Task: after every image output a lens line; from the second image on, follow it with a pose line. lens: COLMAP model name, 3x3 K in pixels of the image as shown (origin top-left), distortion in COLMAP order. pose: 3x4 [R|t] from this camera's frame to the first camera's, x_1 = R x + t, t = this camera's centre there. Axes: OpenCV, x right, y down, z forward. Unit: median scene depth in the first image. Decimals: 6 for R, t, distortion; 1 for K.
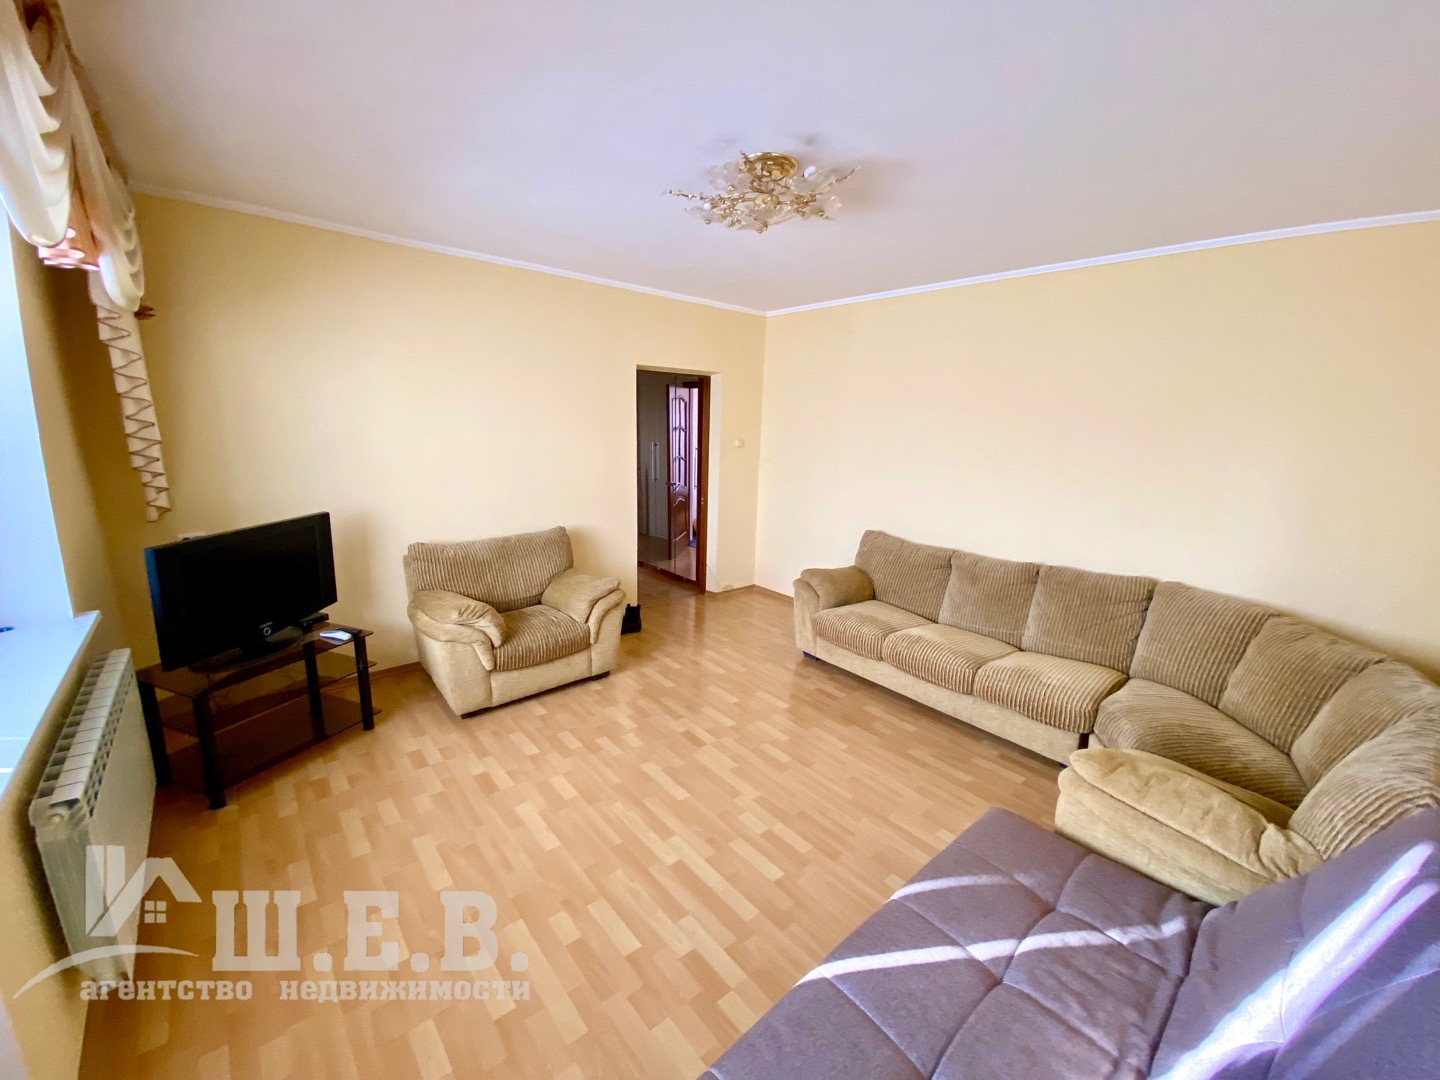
lens RADIAL K [[580.0, 0, 727.3], [0, 580.0, 535.0], [0, 0, 1]] dist [0.020560, -0.020311]
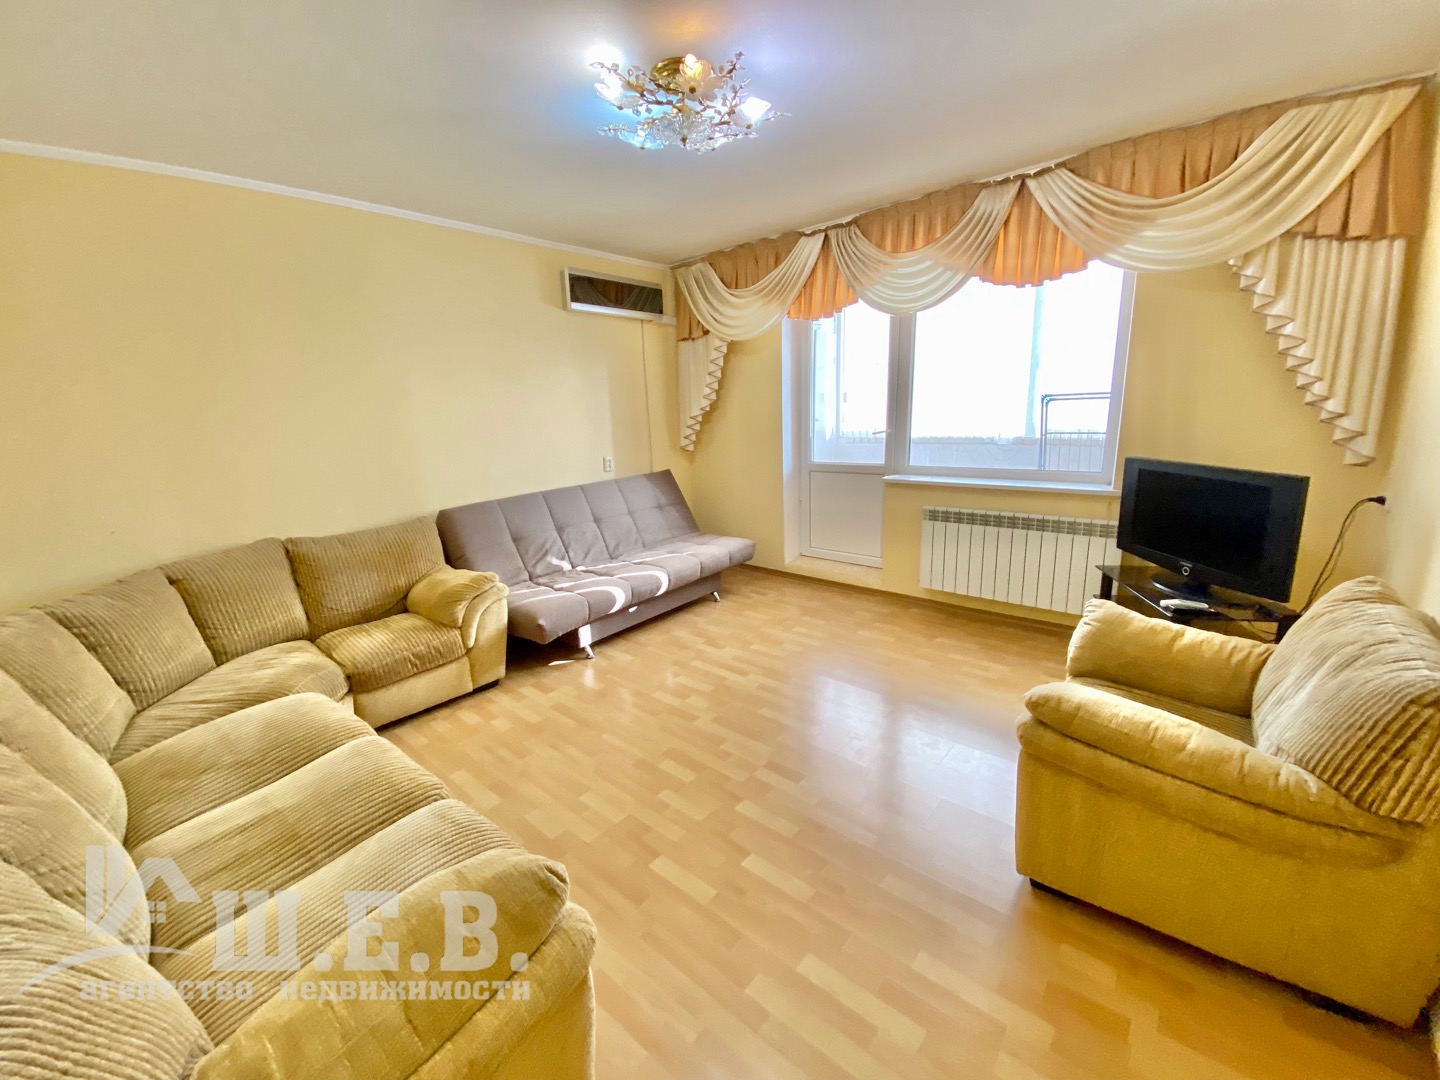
lens RADIAL K [[589.5, 0, 721.9], [0, 589.5, 534.2], [0, 0, 1]] dist [0.027586, -0.024855]
pose [[-0.990439, 0.036530, -0.133029, 0.137170], [-0.019303, 0.918118, 0.395837, -0.293622], [0.136597, 0.394620, -0.908634, 1.879728]]
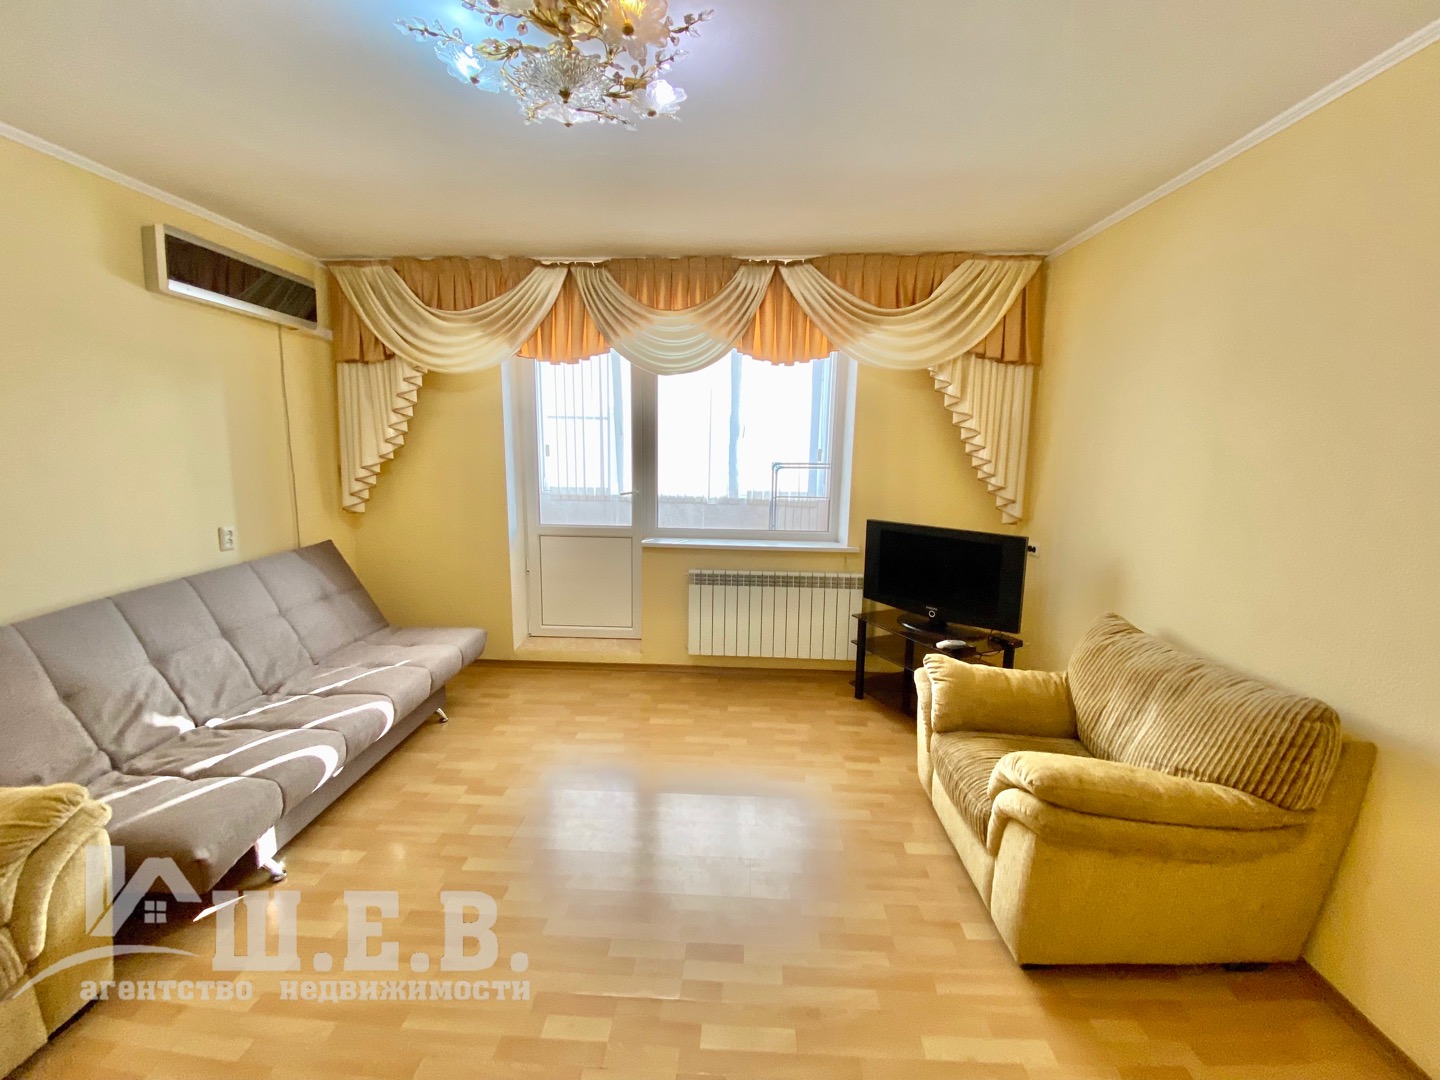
lens RADIAL K [[580.0, 0, 727.3], [0, 580.0, 535.0], [0, 0, 1]] dist [0.020560, -0.020311]
pose [[-0.685686, 0.063659, -0.725109, 0.389348], [-0.180701, 0.950097, 0.254287, -0.231551], [0.705111, 0.305389, -0.639965, 1.494256]]
